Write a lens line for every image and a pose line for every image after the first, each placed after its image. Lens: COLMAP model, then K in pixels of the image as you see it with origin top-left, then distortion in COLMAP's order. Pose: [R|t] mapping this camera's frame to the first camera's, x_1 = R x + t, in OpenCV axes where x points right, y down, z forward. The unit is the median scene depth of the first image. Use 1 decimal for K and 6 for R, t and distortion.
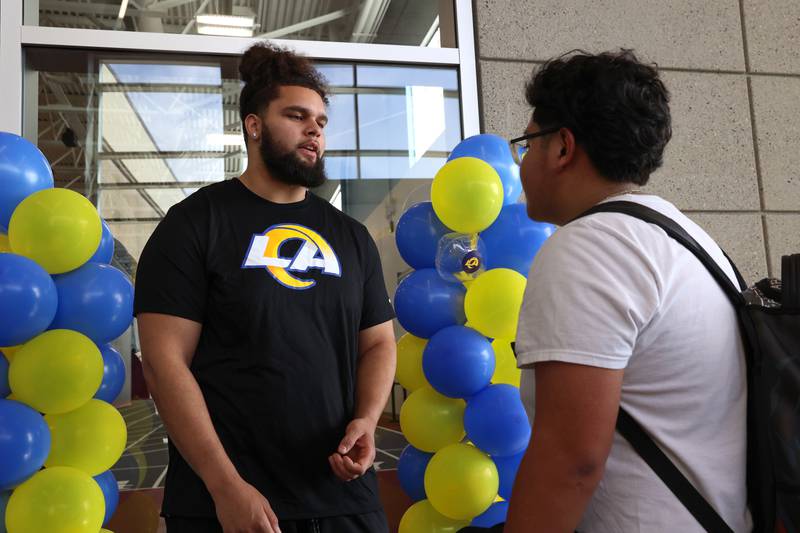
lens RADIAL K [[750.6, 0, 400.0], [0, 750.6, 266.5], [0, 0, 1]] dist [0.013662, 0.005130]
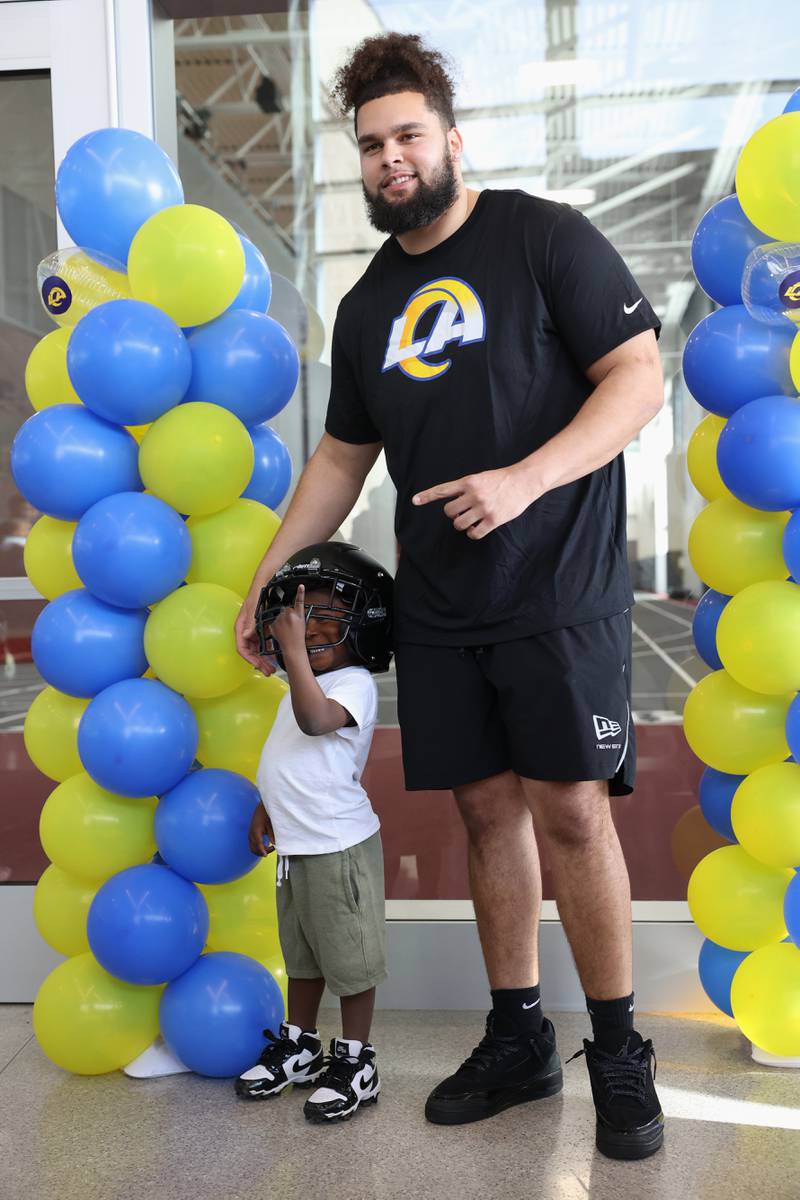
lens RADIAL K [[1953.1, 0, 434.5], [0, 1953.1, 601.6], [0, 0, 1]] dist [0.215624, 0.073089]
pose [[0.931061, 0.019483, -0.364343, 0.344950], [0.023454, 0.993312, 0.113053, 0.048252], [0.364109, -0.113804, 0.924377, -0.526390]]
